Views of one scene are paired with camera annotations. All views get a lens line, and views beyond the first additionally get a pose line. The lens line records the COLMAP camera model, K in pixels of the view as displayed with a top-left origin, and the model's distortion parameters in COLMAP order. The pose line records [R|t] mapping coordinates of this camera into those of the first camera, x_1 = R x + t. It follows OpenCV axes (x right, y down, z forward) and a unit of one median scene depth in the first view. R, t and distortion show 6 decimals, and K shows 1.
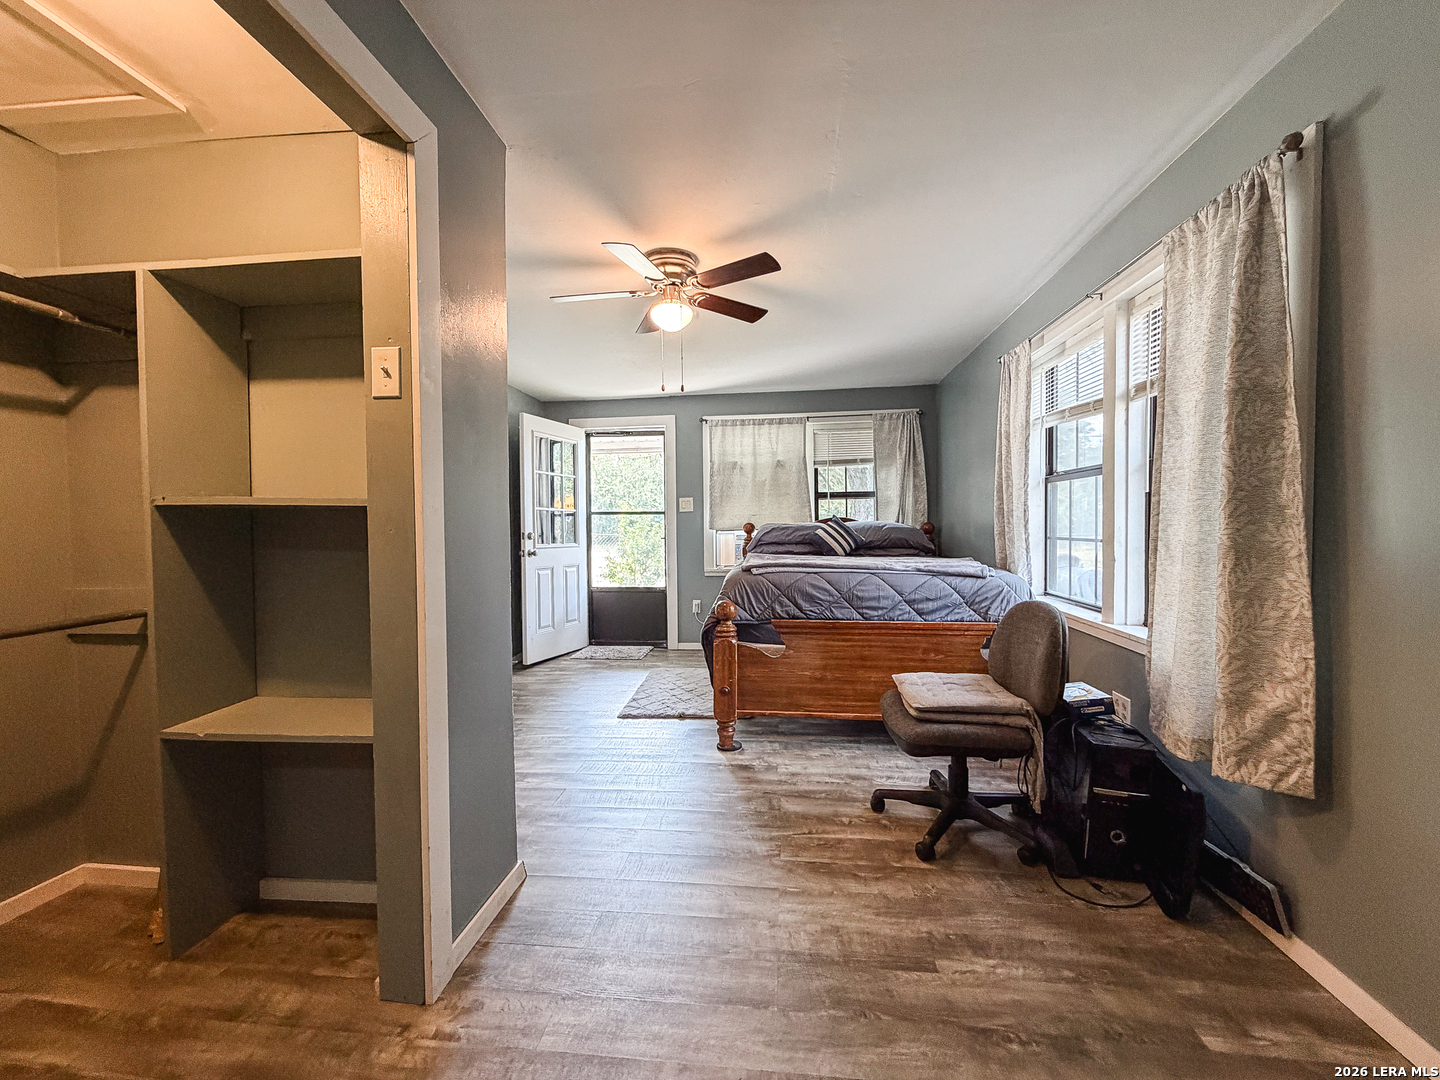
lens RADIAL K [[588.8, 0, 733.0], [0, 588.8, 539.4], [0, 0, 1]] dist [-0.001931, 0.000163]
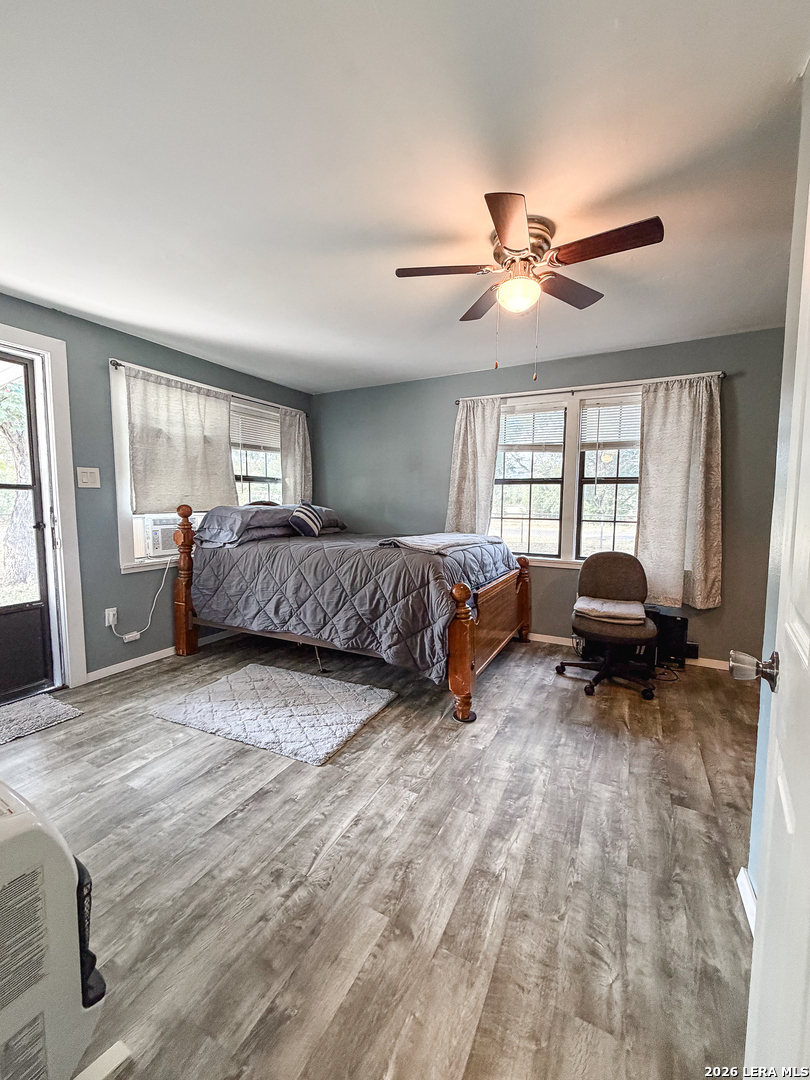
lens RADIAL K [[441.6, 0, 380.6], [0, 441.6, 537.2], [0, 0, 1]] dist [-0.001931, 0.000163]
pose [[0.362962, -0.058169, 0.929986, -0.638336], [0.012089, 0.998260, 0.057721, -0.019949], [-0.931725, -0.009708, 0.363034, 0.684831]]
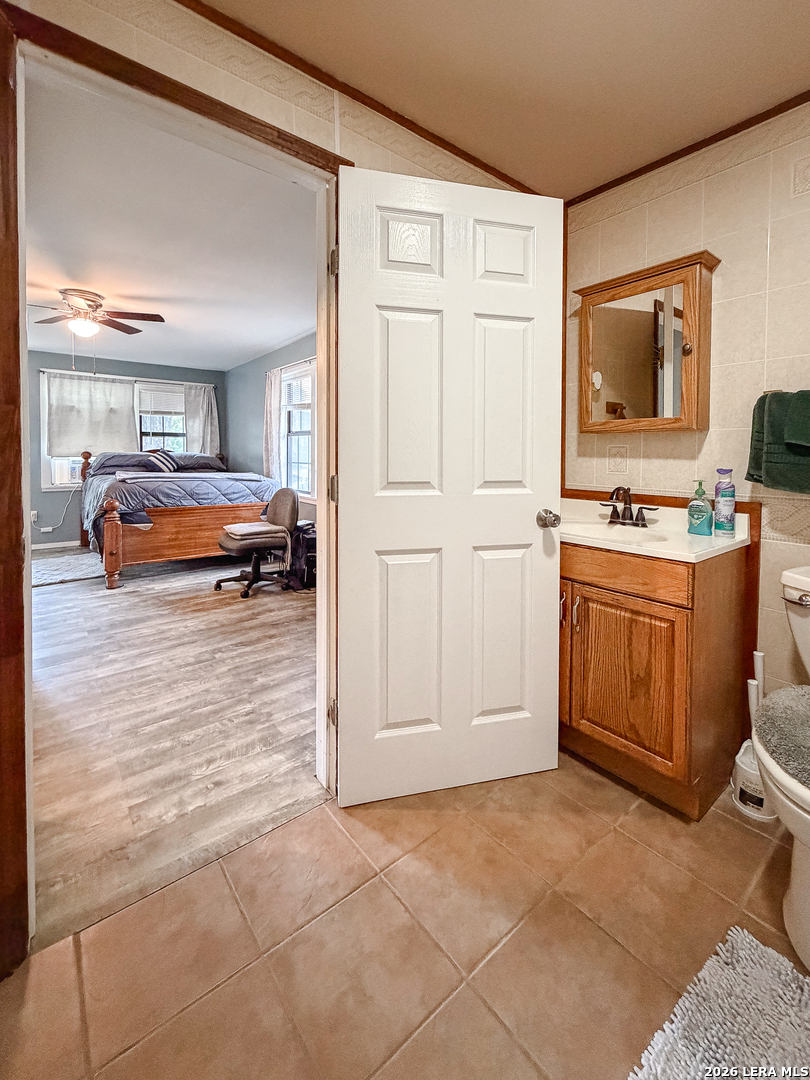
lens RADIAL K [[471.6, 0, 432.0], [0, 471.6, 464.9], [0, 0, 1]] dist [-0.001194, -0.000202]
pose [[0.690002, 0.000014, 0.723808, -0.289869], [0.002205, 0.999995, -0.002121, 0.009939], [-0.723804, 0.003059, 0.689999, -0.469934]]
